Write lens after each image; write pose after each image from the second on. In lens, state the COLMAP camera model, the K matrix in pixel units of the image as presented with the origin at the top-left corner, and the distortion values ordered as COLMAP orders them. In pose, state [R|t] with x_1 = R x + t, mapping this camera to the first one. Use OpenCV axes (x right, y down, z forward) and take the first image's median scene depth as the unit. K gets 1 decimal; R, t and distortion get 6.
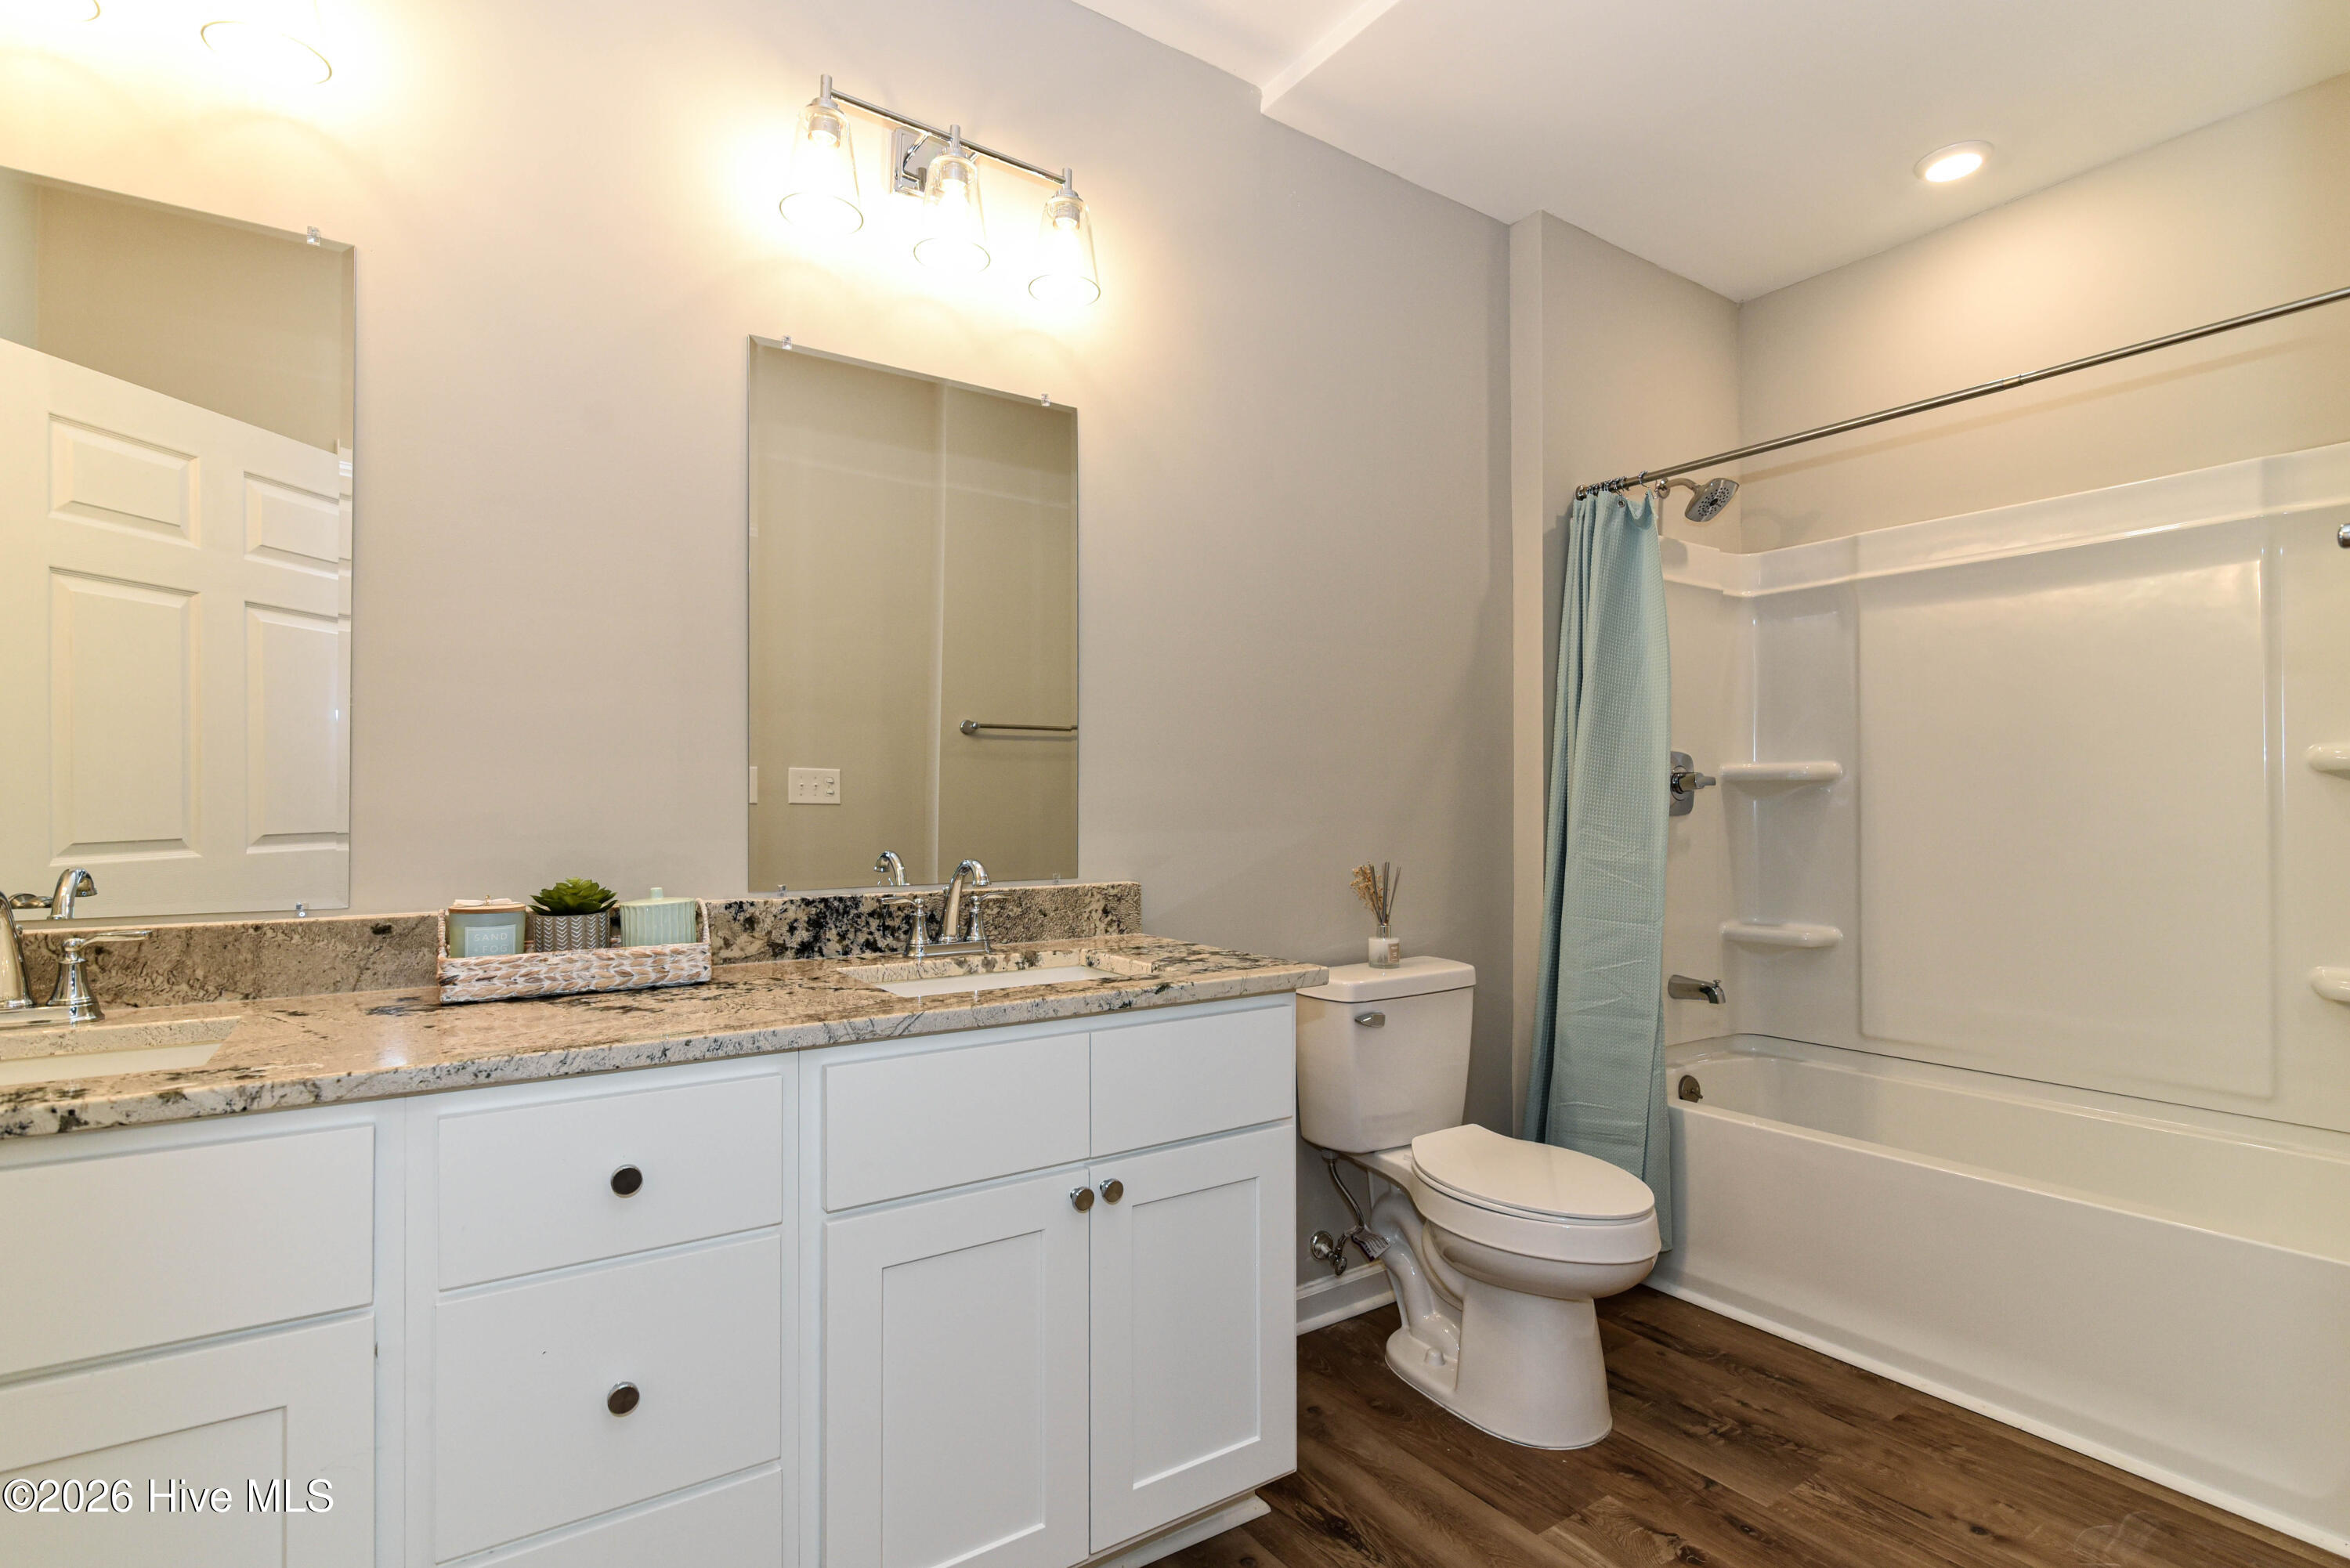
lens RADIAL K [[1153.3, 0, 1166.0], [0, 1153.3, 781.6], [0, 0, 1]] dist [0.001293, -0.000088]
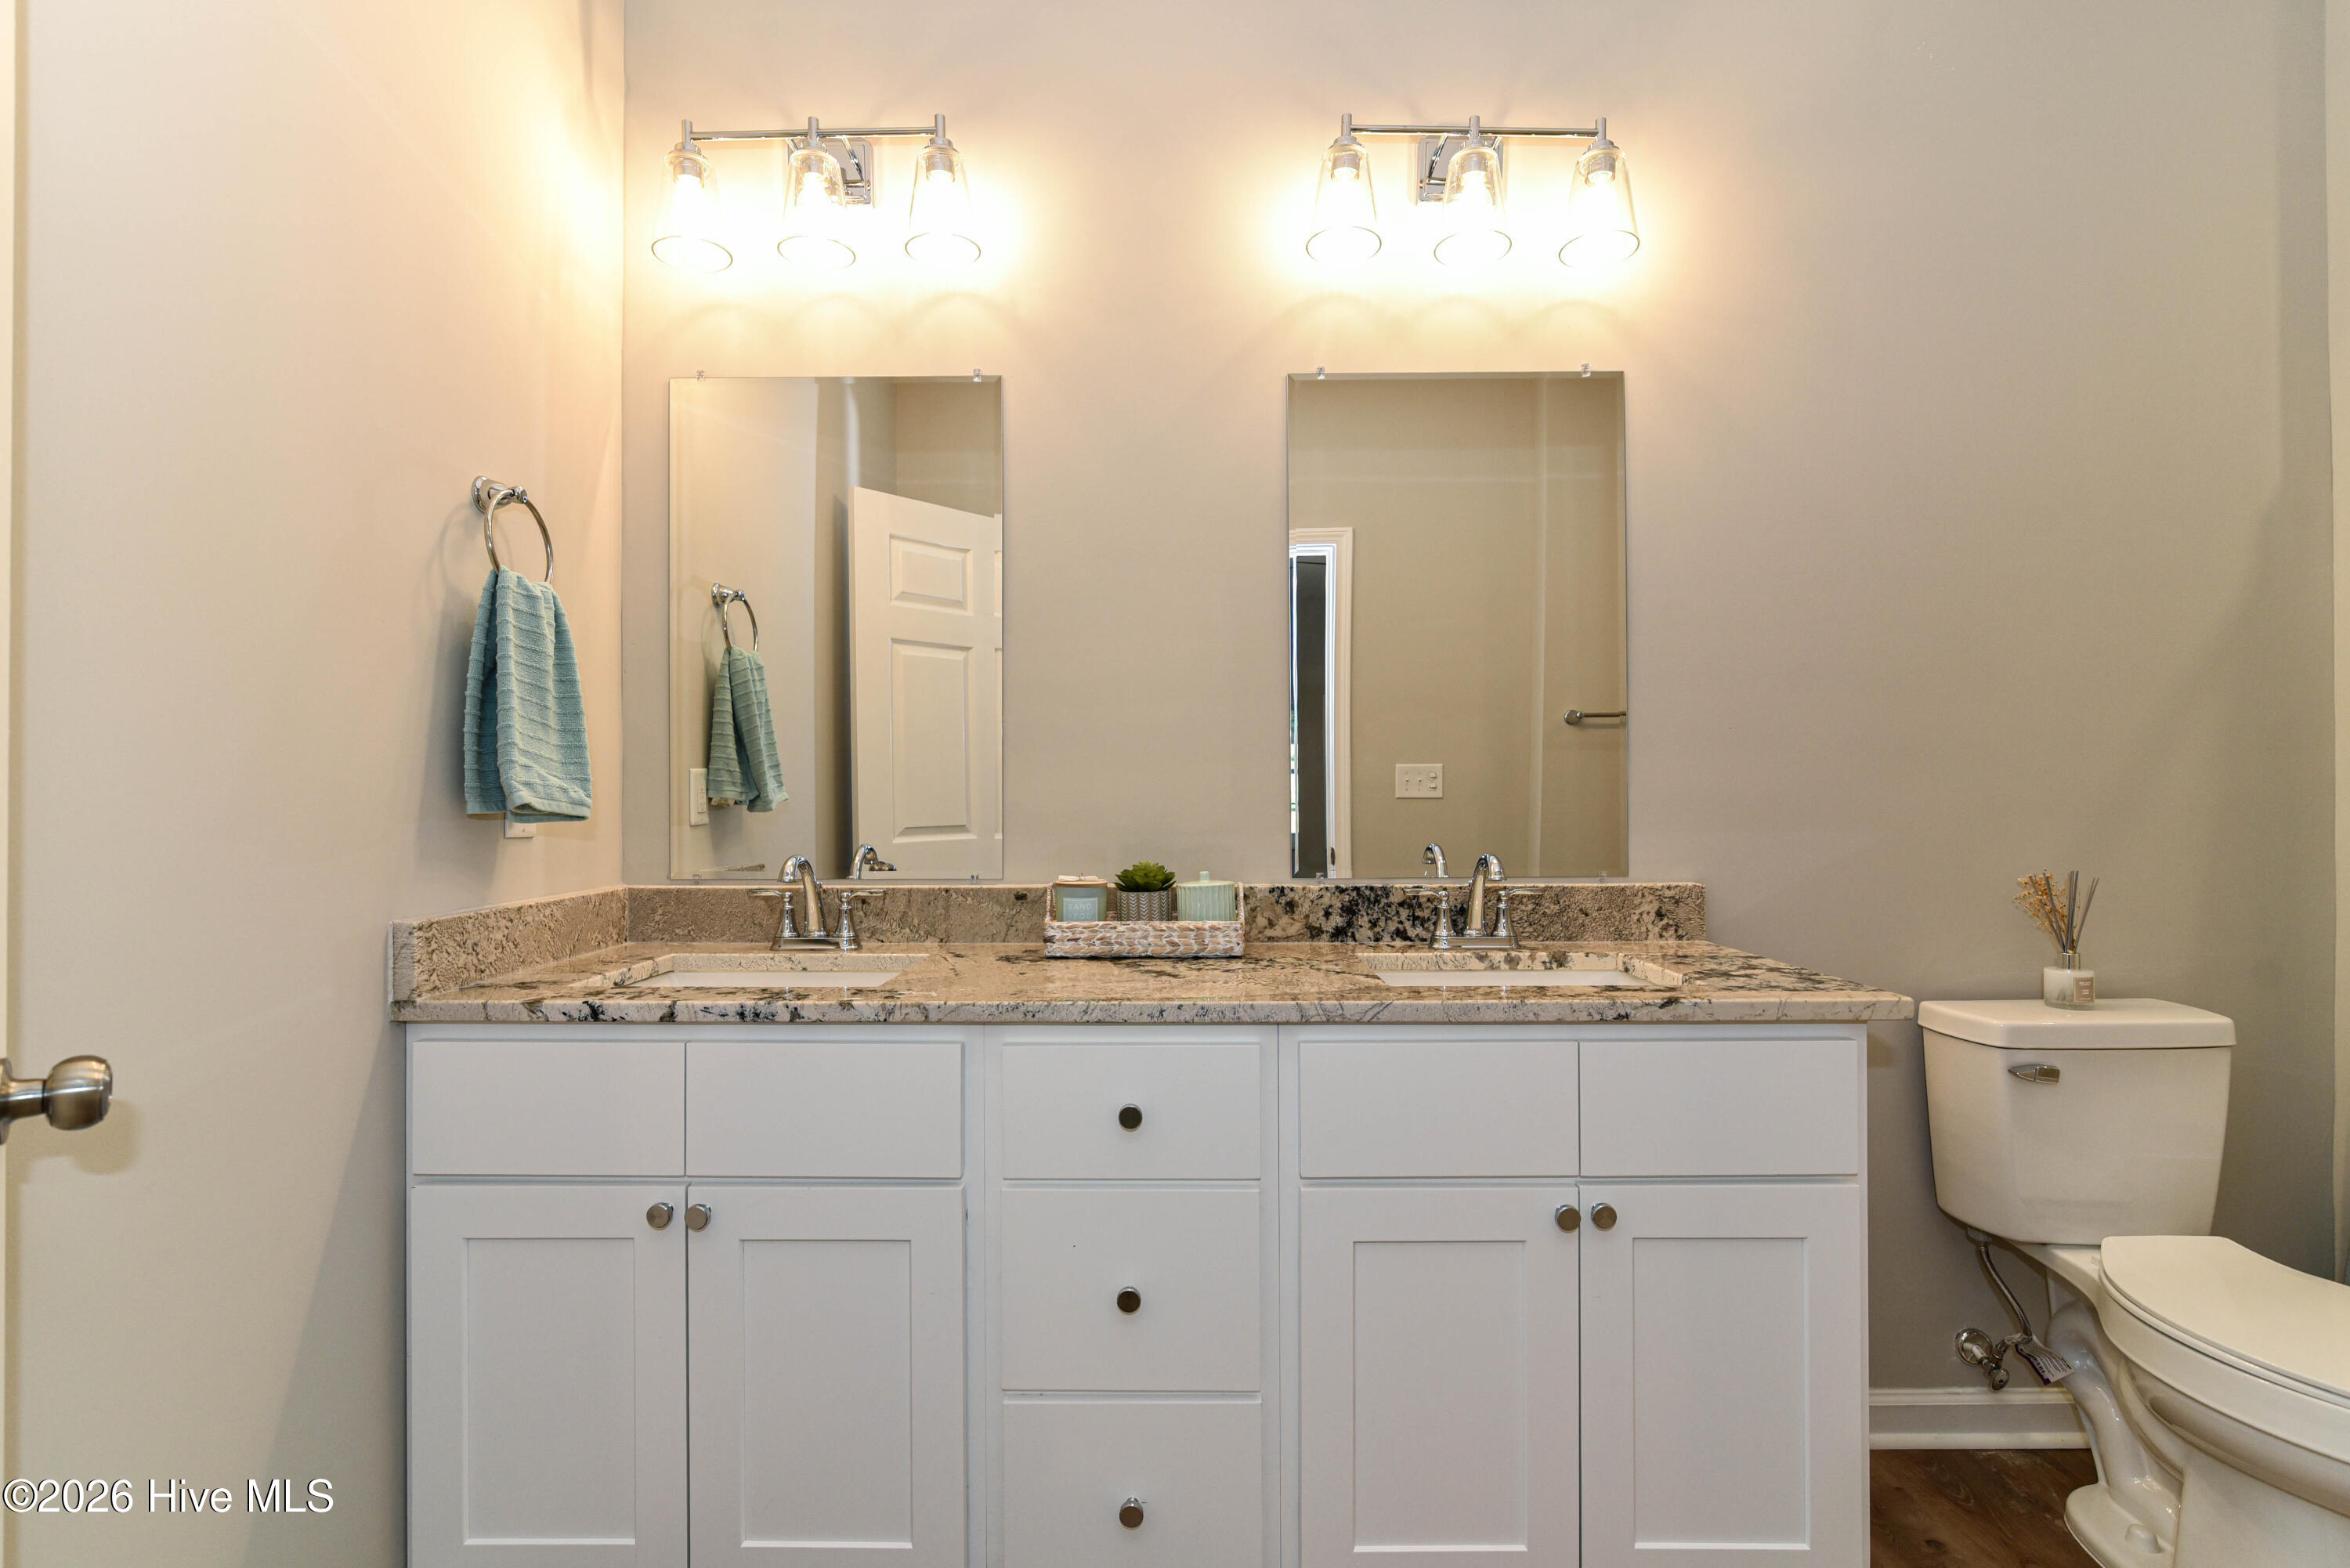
lens RADIAL K [[1109.9, 0, 1181.7], [0, 1109.9, 781.3], [0, 0, 1]] dist [0.001171, 0.000831]
pose [[0.817949, -0.013100, -0.575141, 0.161896], [0.016211, 0.999869, 0.000281, 0.000584], [0.575062, -0.009554, 0.818054, 0.068374]]
